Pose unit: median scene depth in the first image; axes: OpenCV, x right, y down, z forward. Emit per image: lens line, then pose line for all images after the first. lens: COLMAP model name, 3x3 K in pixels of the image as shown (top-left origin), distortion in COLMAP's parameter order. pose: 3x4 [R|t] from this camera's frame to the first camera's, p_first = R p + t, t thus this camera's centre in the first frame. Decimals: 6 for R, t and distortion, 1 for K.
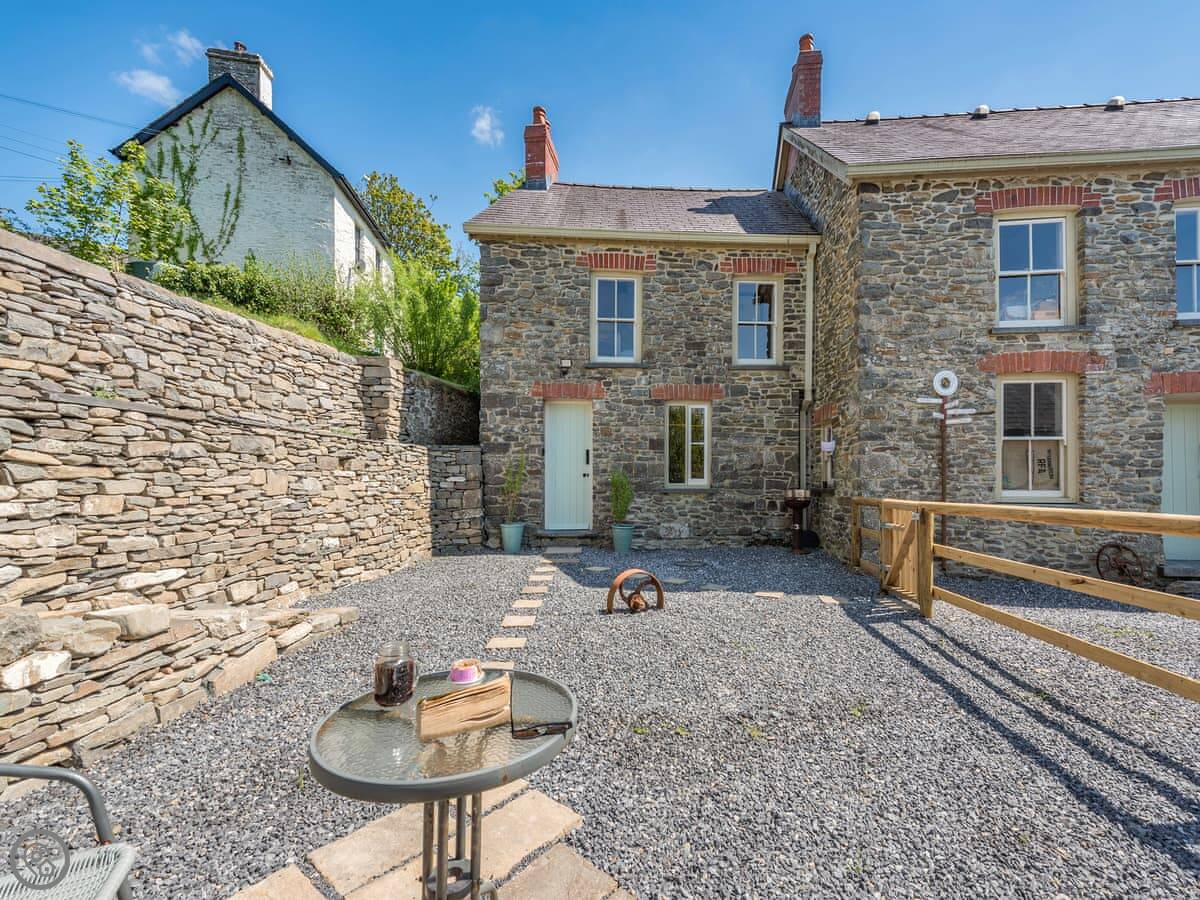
lens RADIAL K [[529.4, 0, 623.2], [0, 529.4, 466.2], [0, 0, 1]] dist [0.017521, -0.000837]
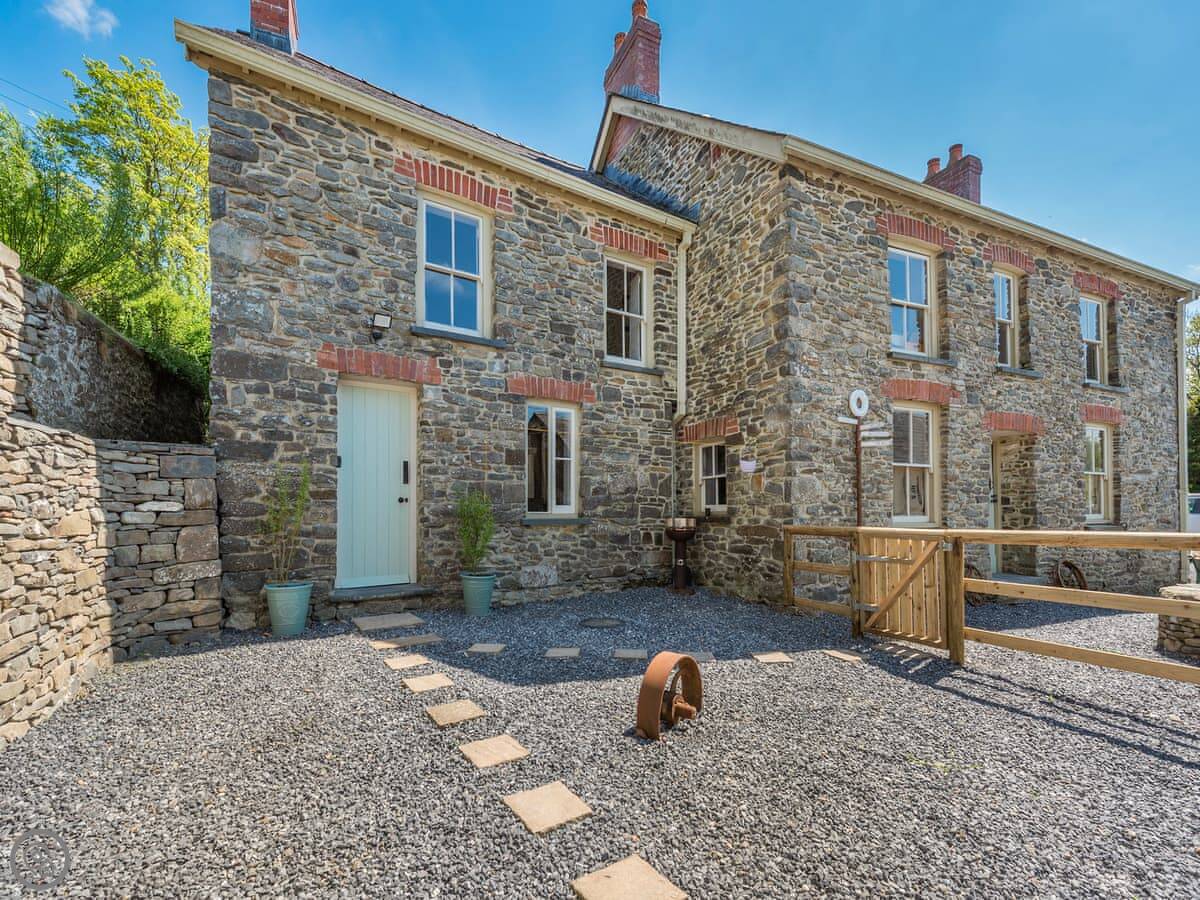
lens RADIAL K [[573.8, 0, 658.5], [0, 573.8, 496.9], [0, 0, 1]] dist [0.026057, -0.009444]
pose [[0.857380, 0.006613, 0.514641, -0.175917], [-0.009328, 0.999953, 0.002690, 0.008602], [-0.514599, -0.007107, 0.857402, 0.241421]]
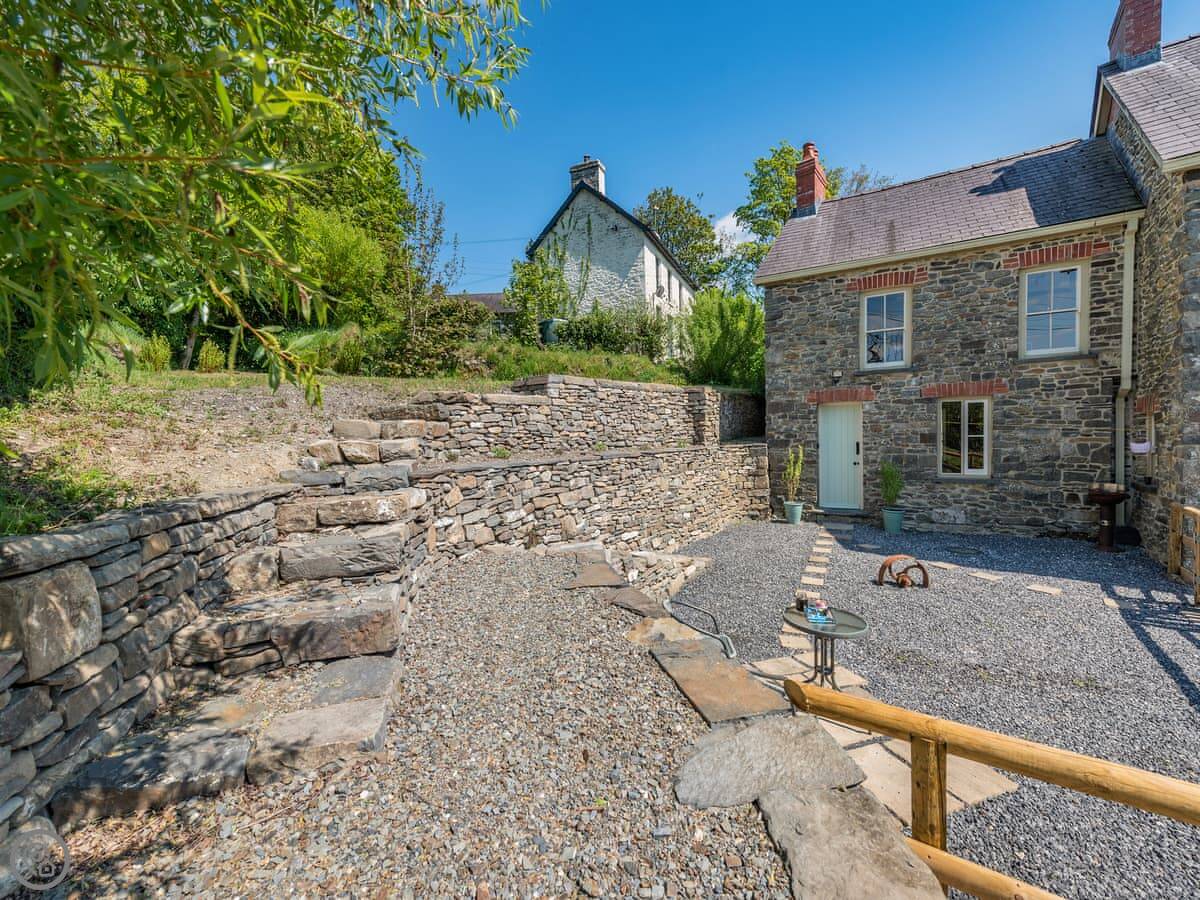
lens RADIAL K [[475.7, 0, 600.2], [0, 475.7, 438.2], [0, 0, 1]] dist [0.015977, -0.004873]
pose [[0.850268, -0.006322, -0.526311, 0.006379], [0.019486, 0.999621, 0.019472, -0.076670], [0.525988, -0.026812, 0.850069, -0.233955]]
